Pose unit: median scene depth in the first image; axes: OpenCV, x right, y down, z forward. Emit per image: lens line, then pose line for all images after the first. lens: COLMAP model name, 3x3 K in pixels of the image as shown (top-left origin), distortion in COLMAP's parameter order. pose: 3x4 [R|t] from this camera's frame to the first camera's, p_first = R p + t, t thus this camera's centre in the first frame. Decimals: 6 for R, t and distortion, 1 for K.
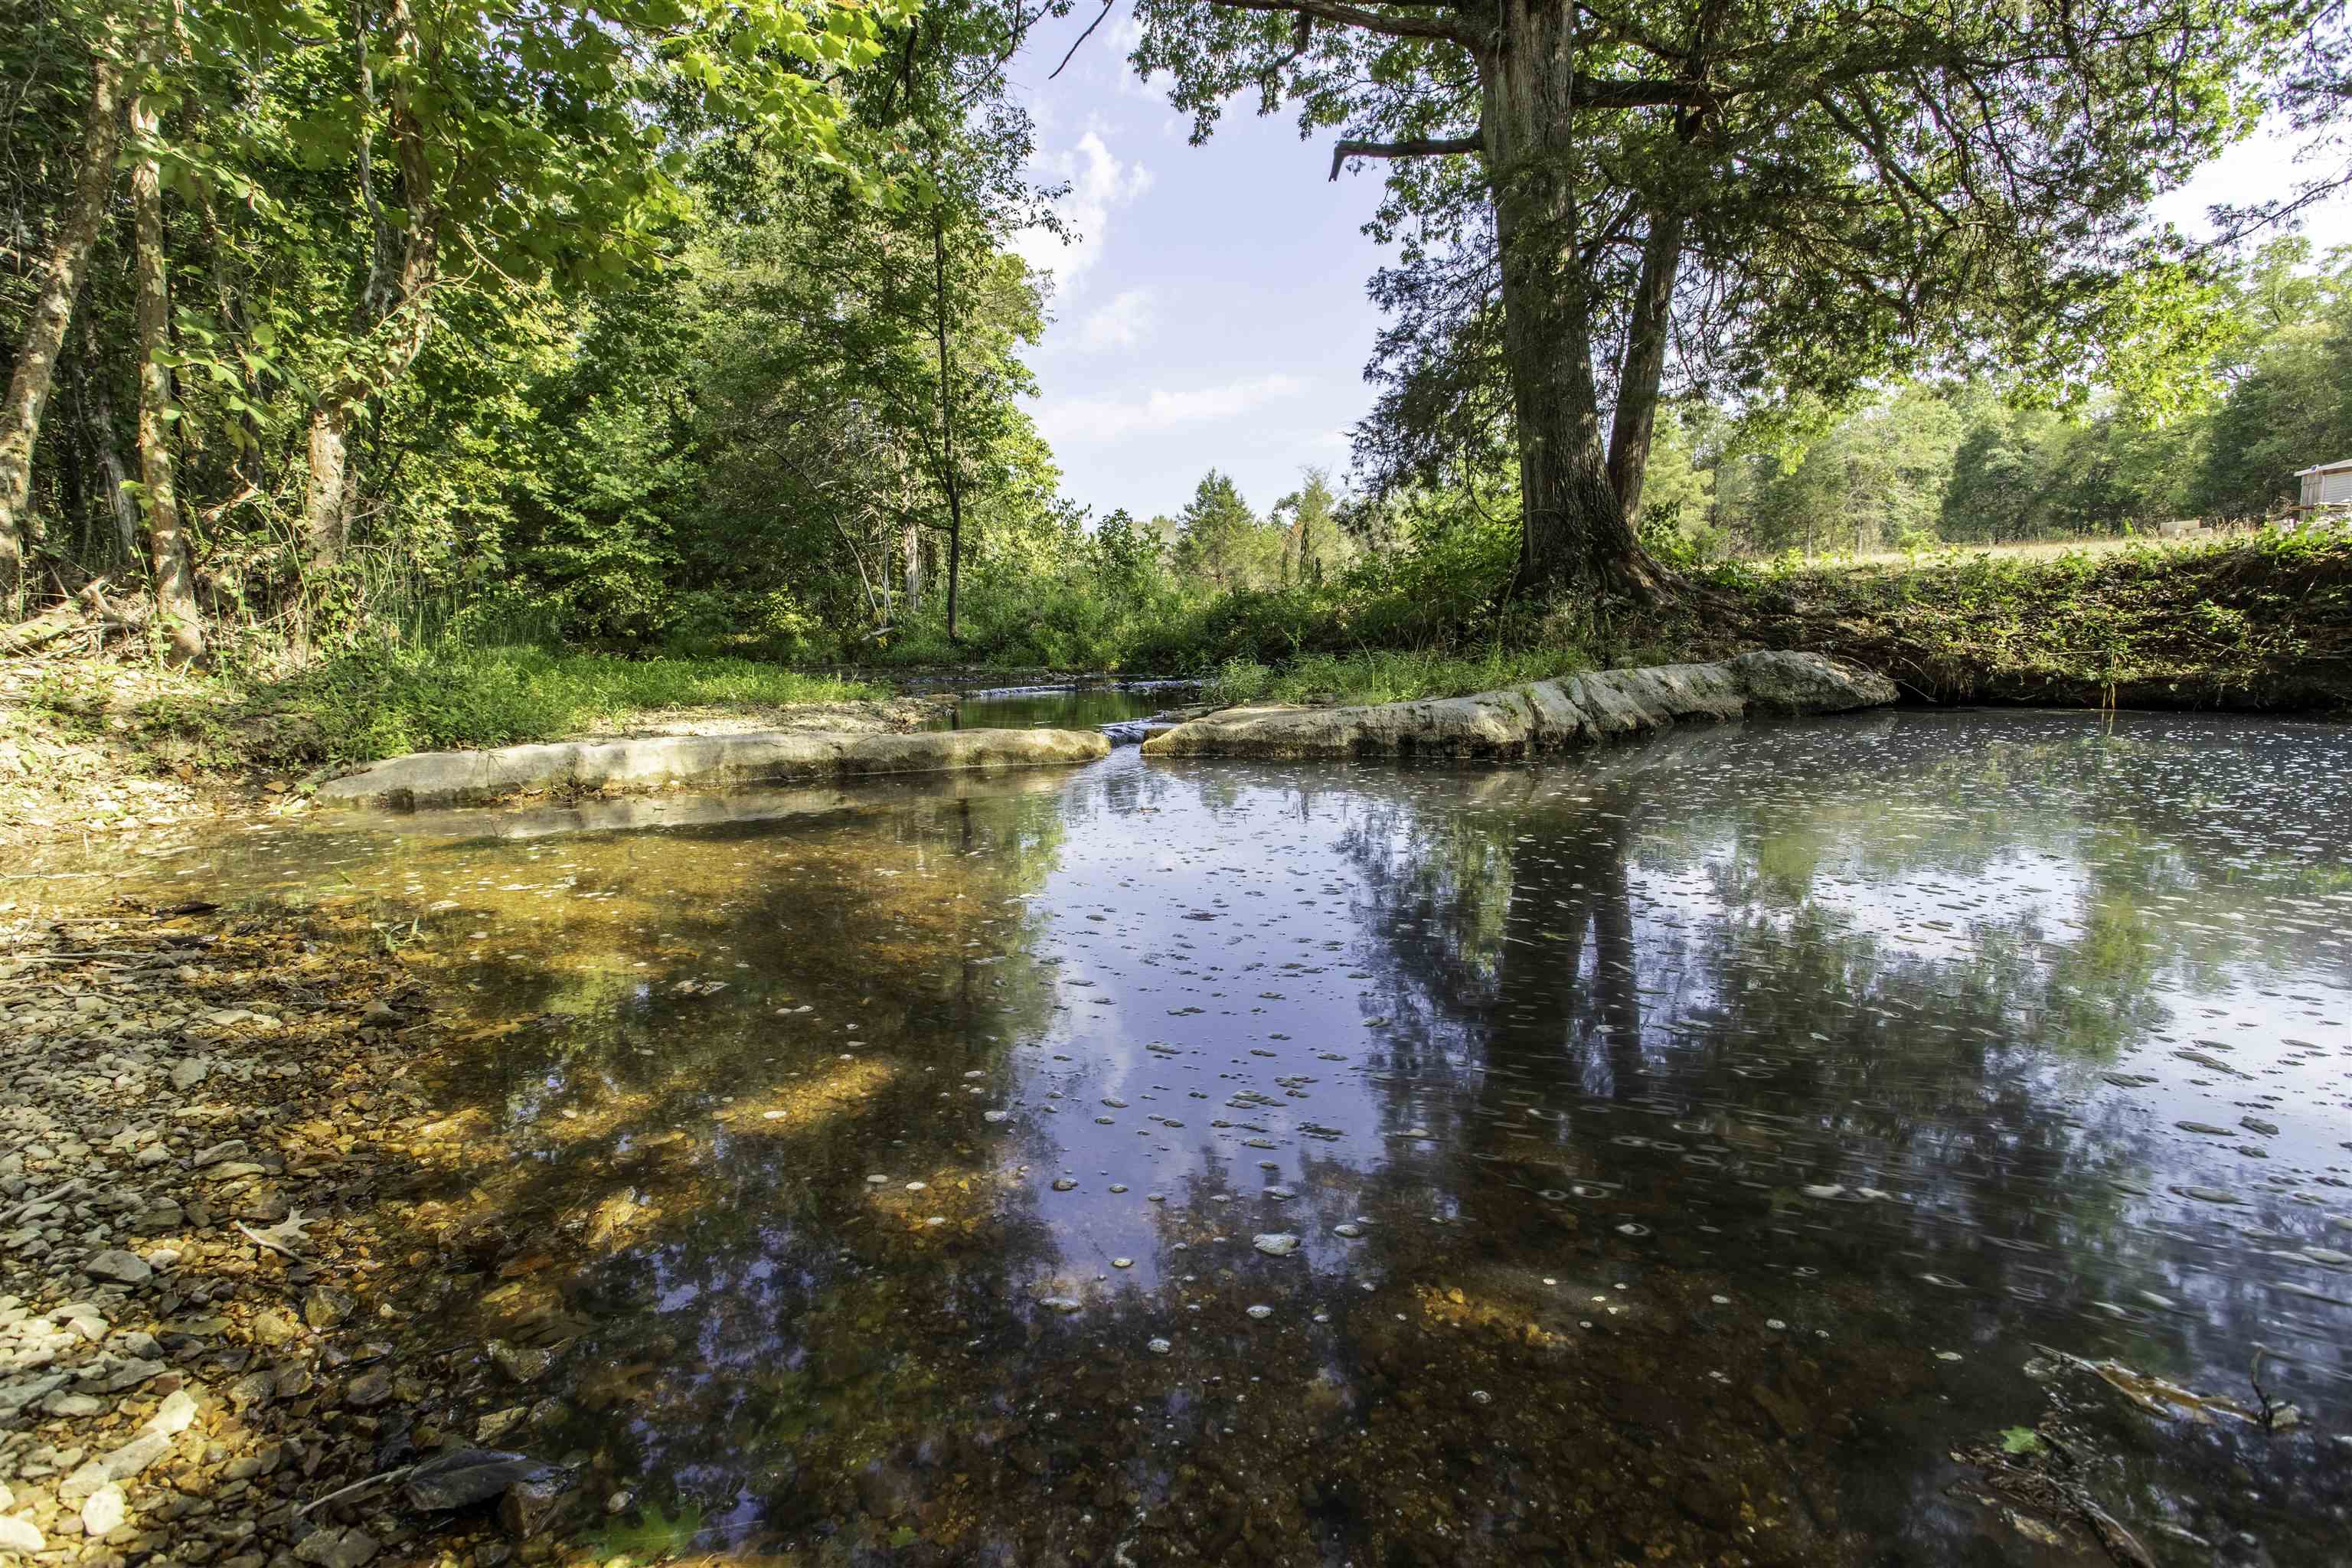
lens RADIAL K [[1102.7, 0, 1180.6], [0, 1102.7, 773.5], [0, 0, 1]] dist [0.005221, 0.000764]
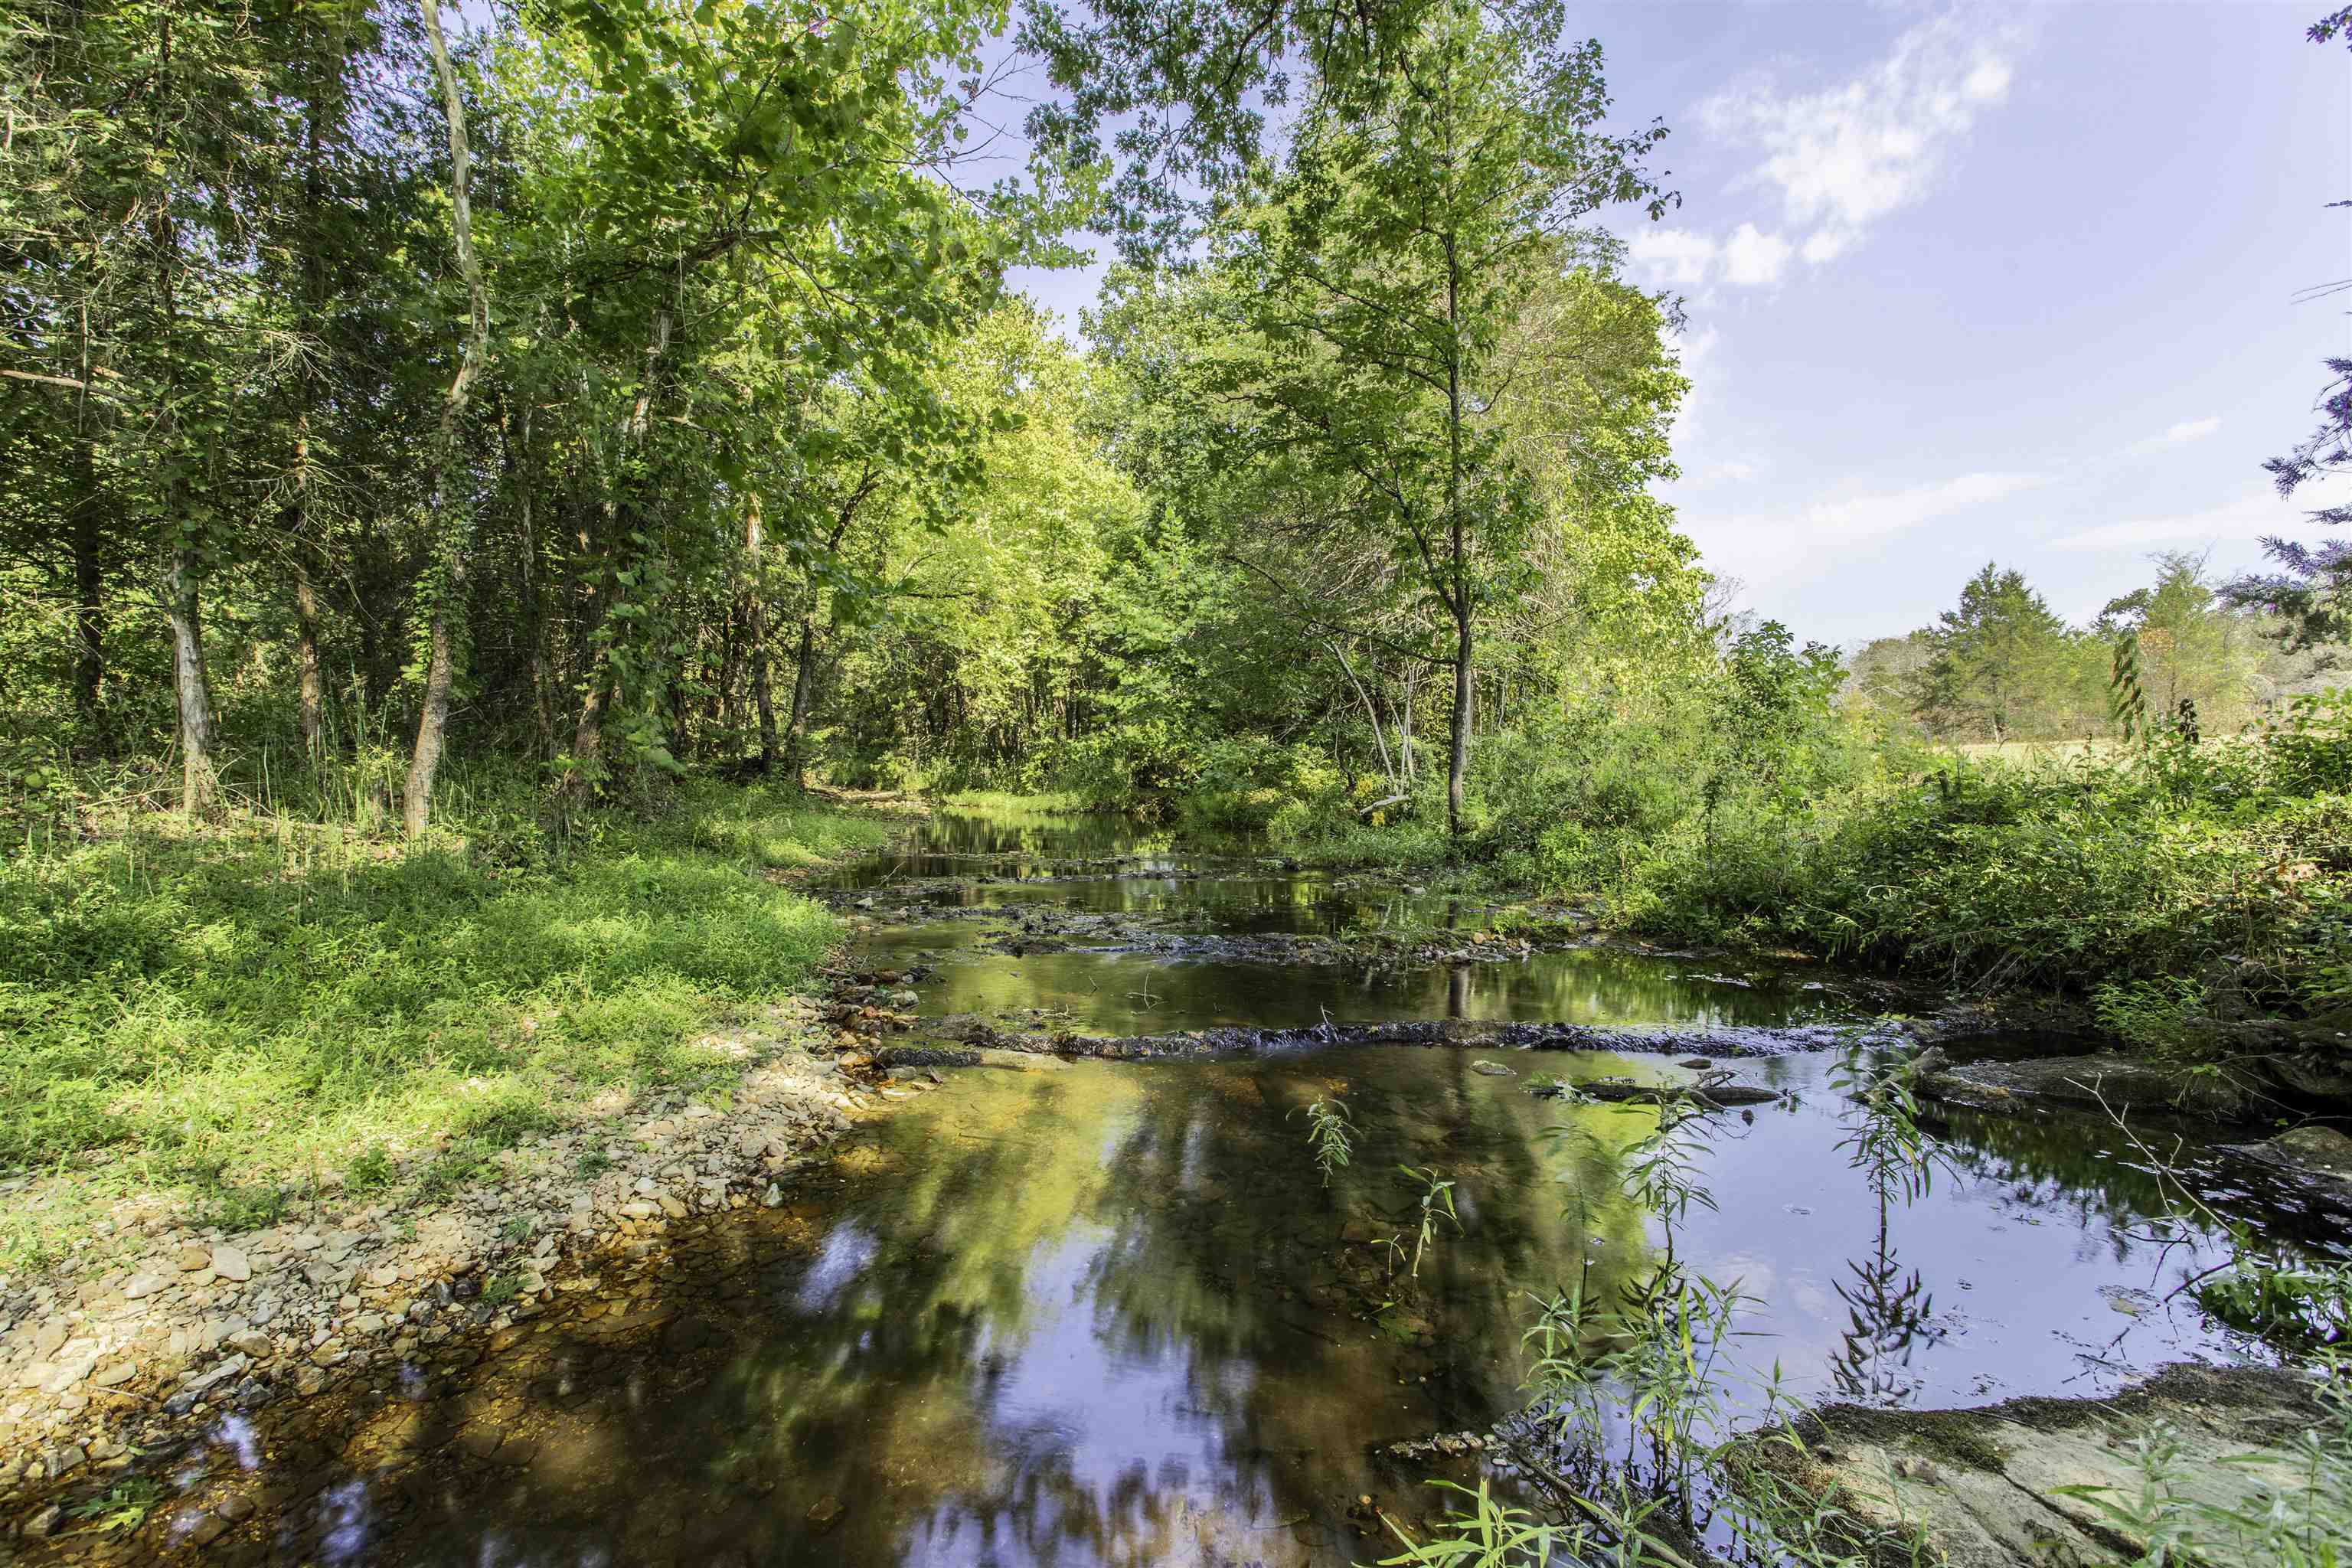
lens RADIAL K [[1102.7, 0, 1170.3], [0, 1102.7, 766.5], [0, 0, 1]] dist [0.005221, 0.000764]
pose [[0.815600, 0.022068, -0.578195, 0.032393], [-0.091949, 0.991518, -0.091860, -0.062692], [0.571264, 0.128085, 0.810711, 0.280528]]
